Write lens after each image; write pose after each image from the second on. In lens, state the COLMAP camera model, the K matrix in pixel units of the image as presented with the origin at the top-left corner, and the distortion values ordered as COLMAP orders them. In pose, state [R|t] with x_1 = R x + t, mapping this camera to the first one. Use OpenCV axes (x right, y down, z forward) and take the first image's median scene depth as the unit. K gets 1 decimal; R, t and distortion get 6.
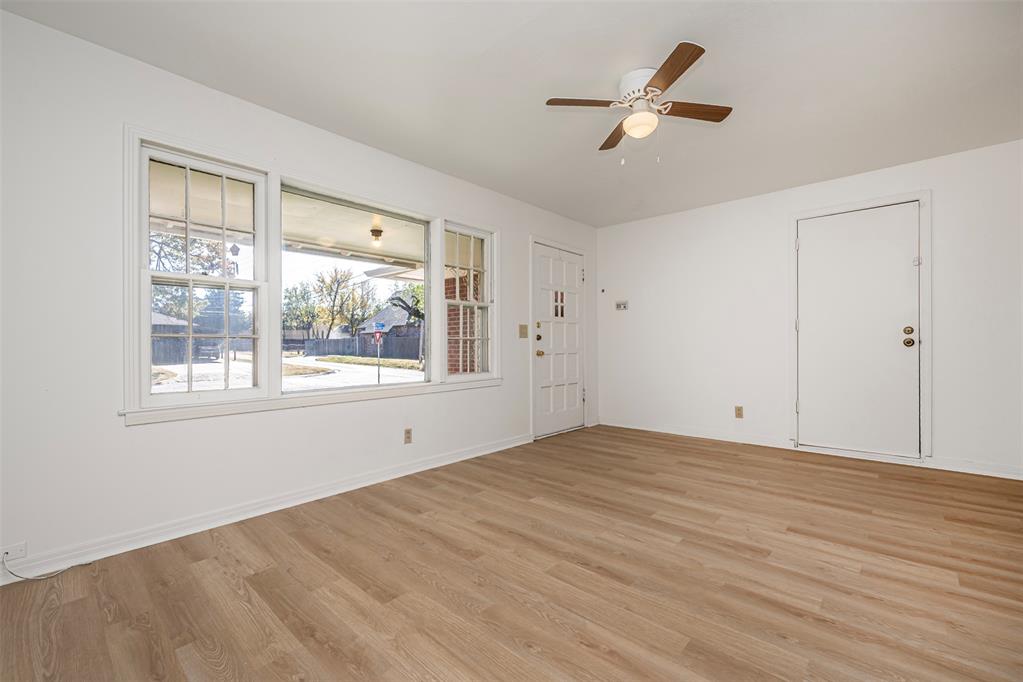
lens RADIAL K [[437.8, 0, 511.5], [0, 437.8, 341.0], [0, 0, 1]] dist [0.000361, 0.000198]
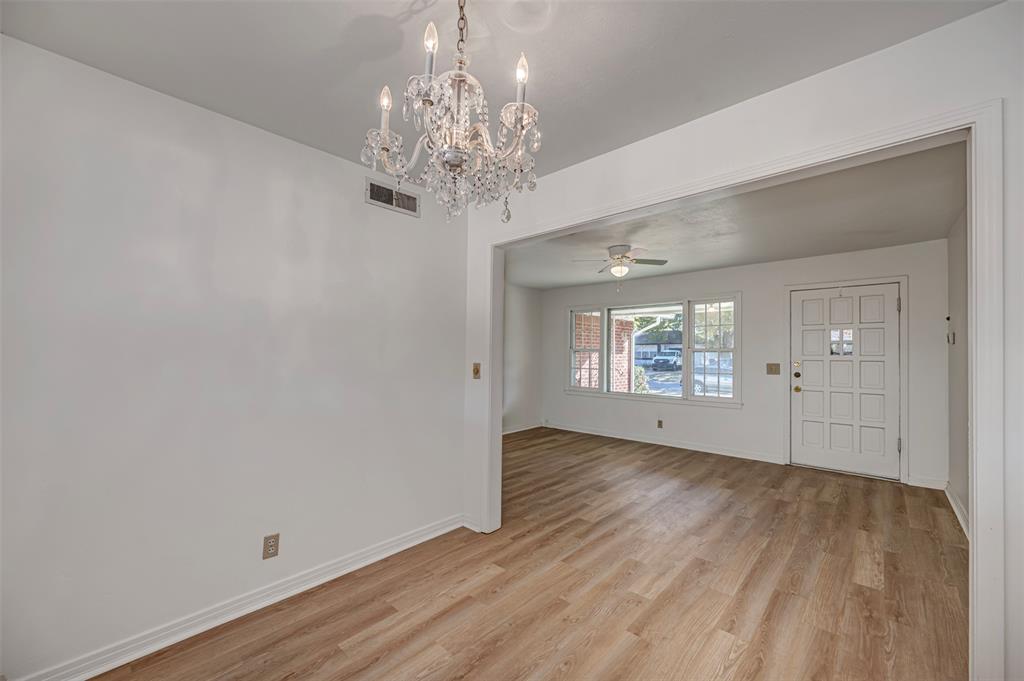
lens RADIAL K [[419.1, 0, 512.0], [0, 419.1, 340.5], [0, 0, 1]] dist [-0.000114, 0.000003]
pose [[-0.015765, -0.024816, -0.999568, 1.763860], [0.001290, 0.999691, -0.024840, -0.106069], [0.999875, -0.001681, -0.015728, 0.451646]]
